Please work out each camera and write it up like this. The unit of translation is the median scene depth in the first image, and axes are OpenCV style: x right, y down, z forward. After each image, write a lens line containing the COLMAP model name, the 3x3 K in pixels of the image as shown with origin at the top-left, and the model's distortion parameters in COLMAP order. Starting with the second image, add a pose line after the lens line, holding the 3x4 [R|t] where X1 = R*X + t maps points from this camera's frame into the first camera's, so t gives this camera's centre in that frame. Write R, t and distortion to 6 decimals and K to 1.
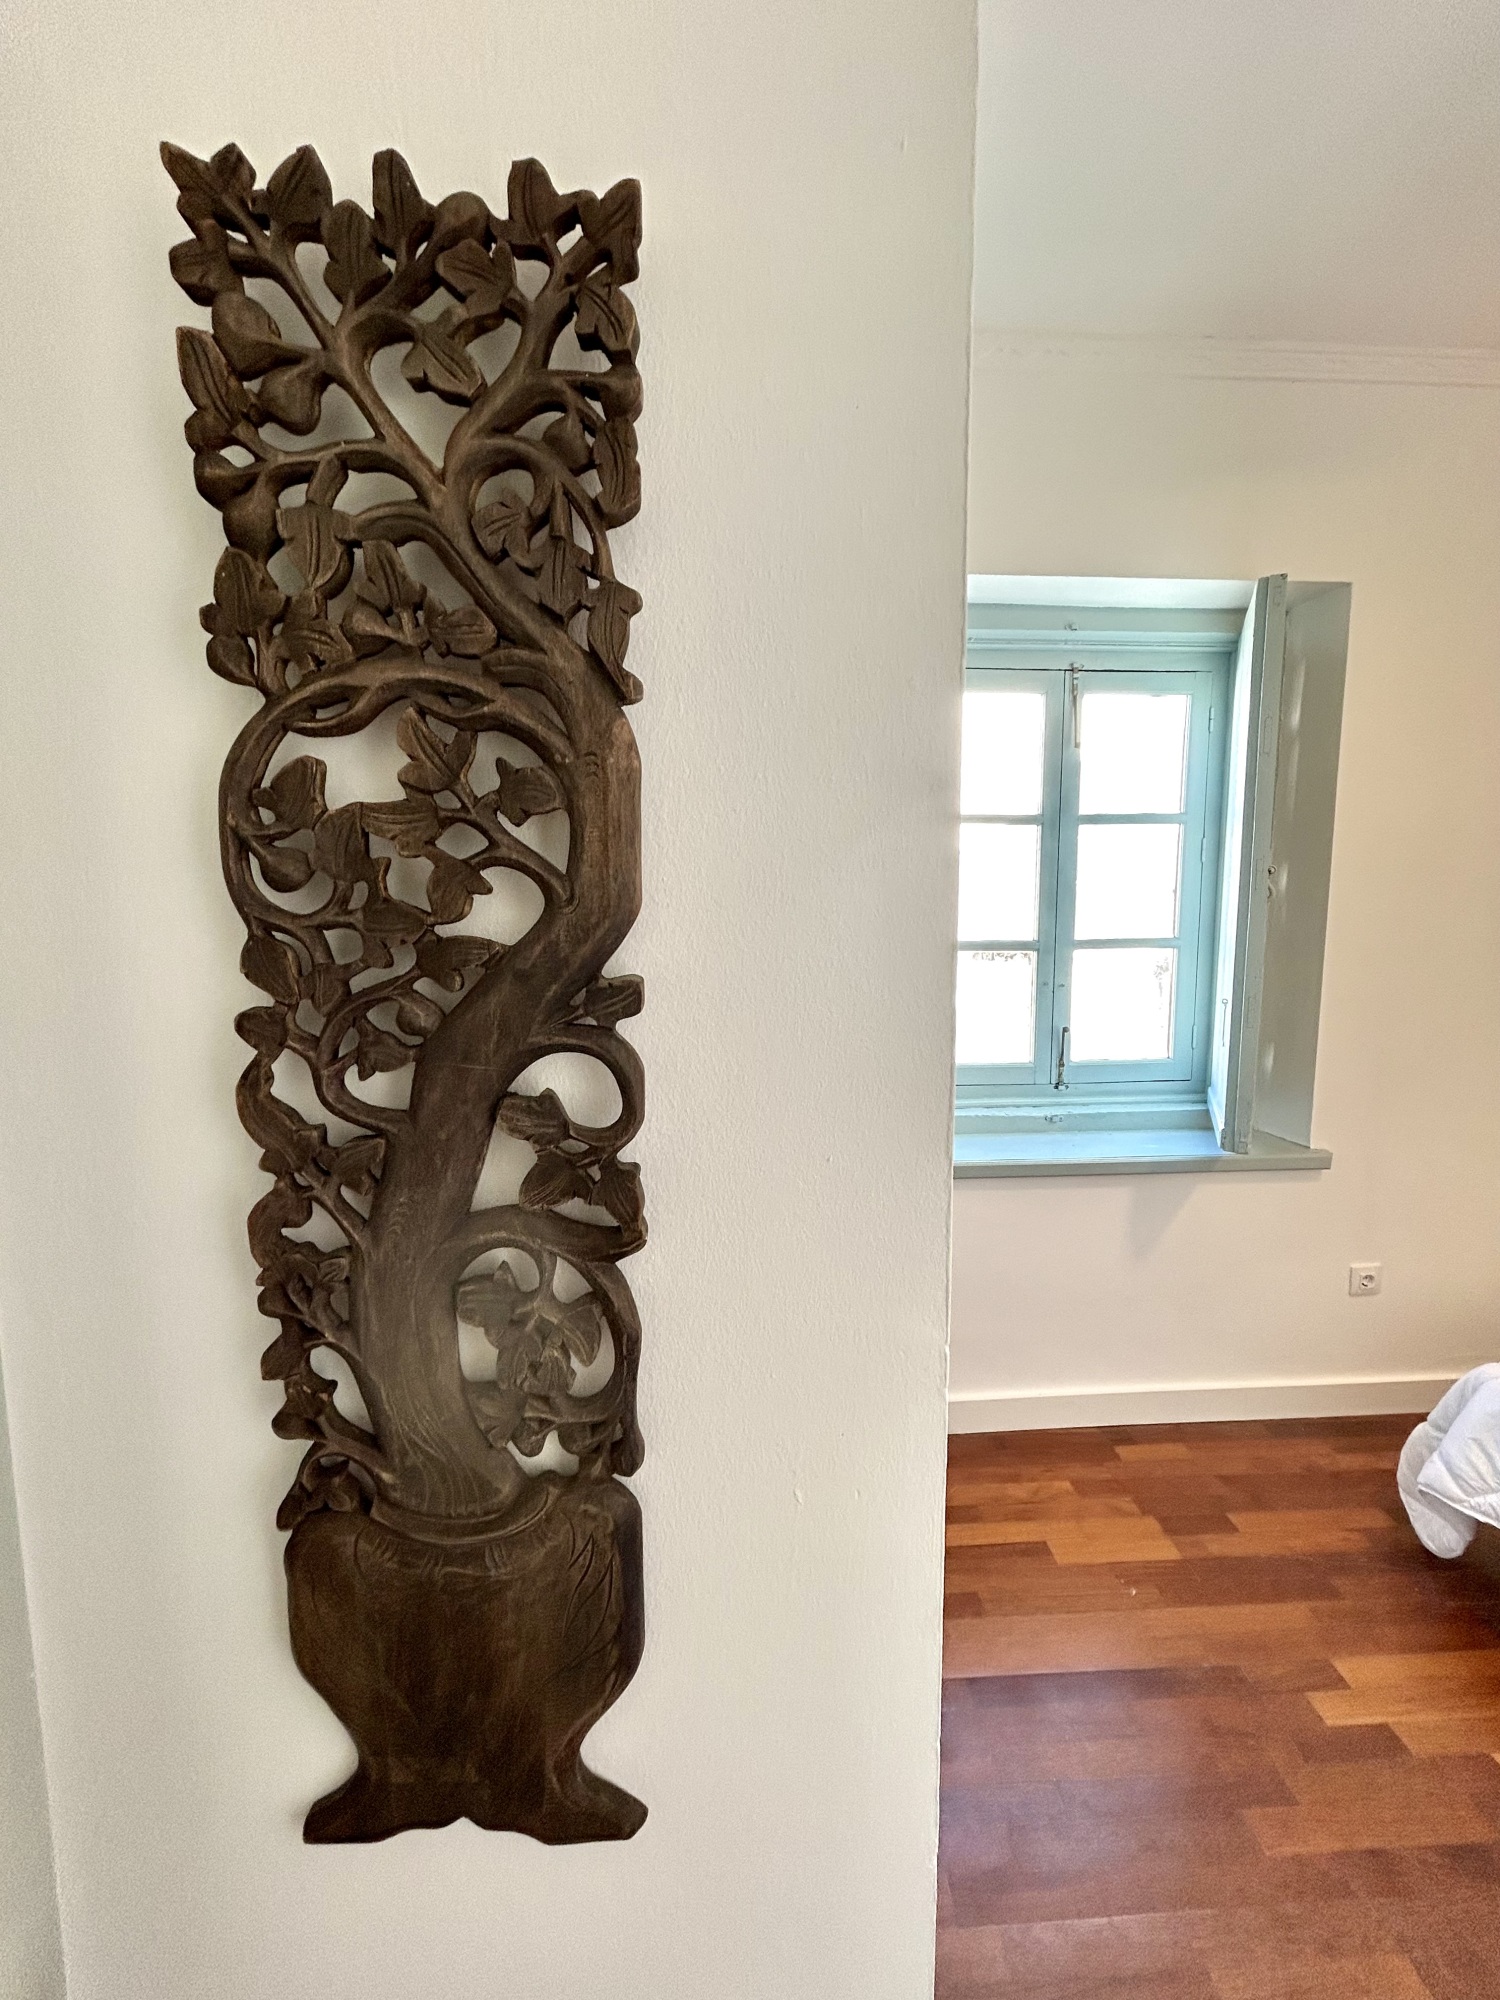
lens RADIAL K [[802.3, 0, 749.2], [0, 802.3, 983.5], [0, 0, 1]] dist [-0.000244, 0.000522]
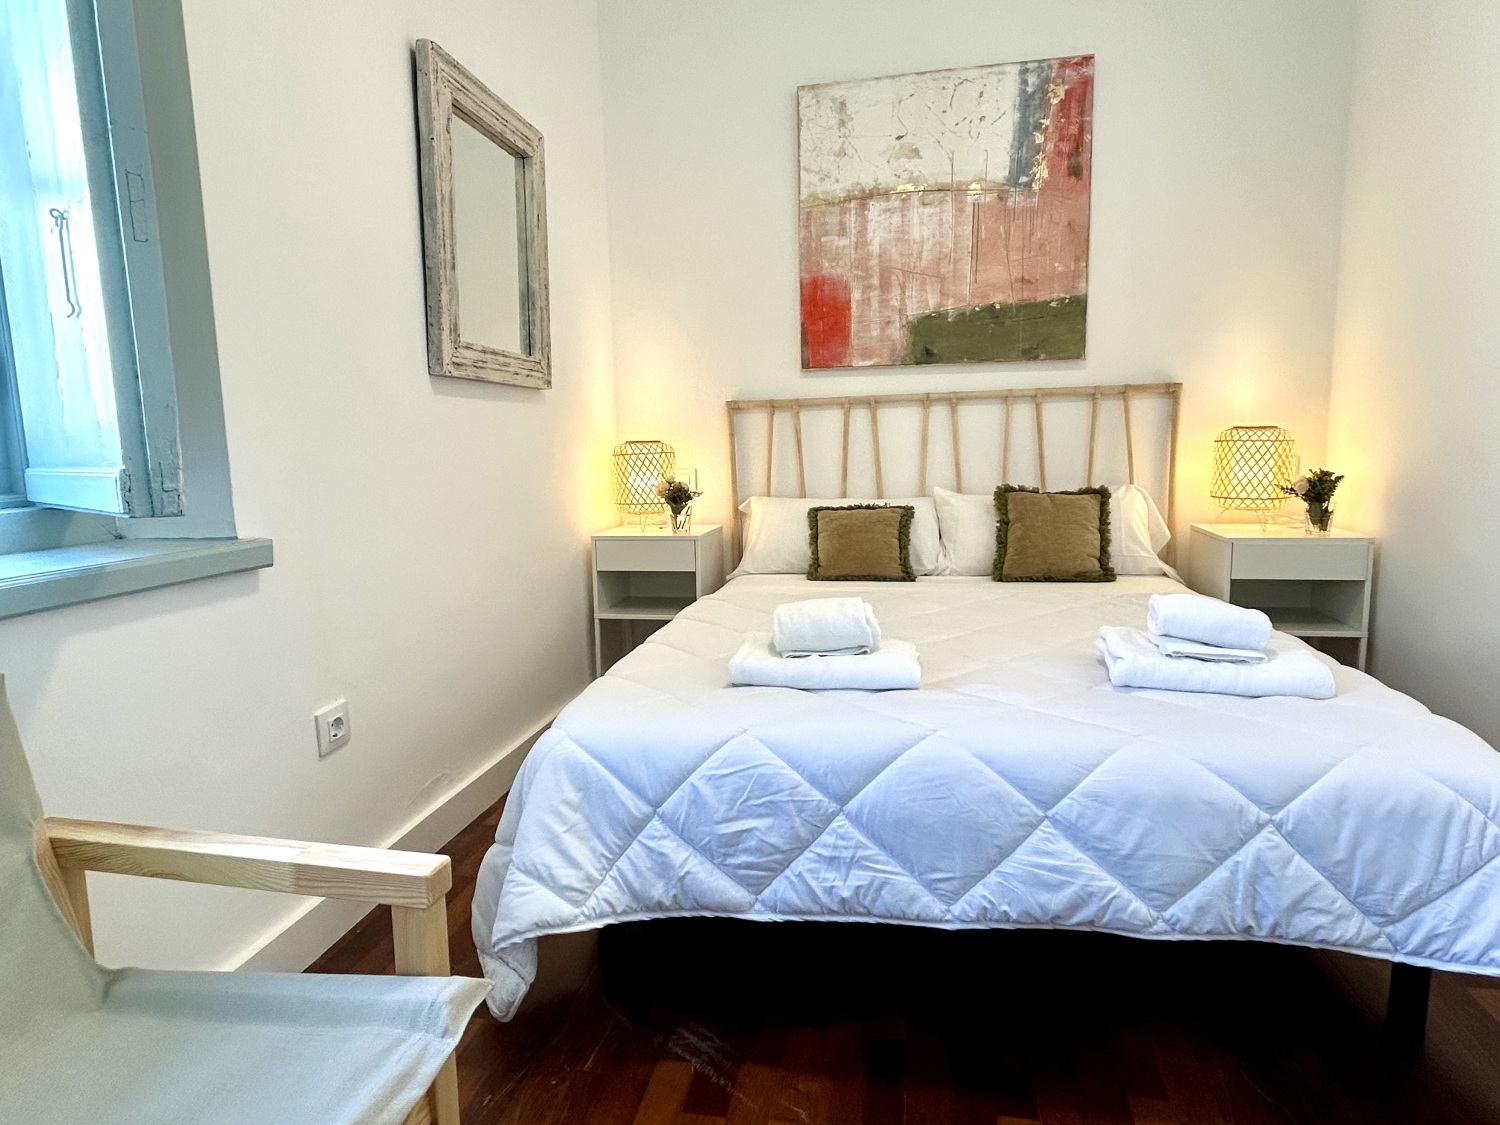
lens RADIAL K [[866.9, 0, 739.4], [0, 866.9, 554.4], [0, 0, 1]] dist [-0.000576, 0.001536]
pose [[0.246150, -0.127666, 0.960787, 0.166300], [0.136269, 0.985999, 0.096104, 0.201169], [-0.959604, 0.107270, 0.260101, 0.464465]]
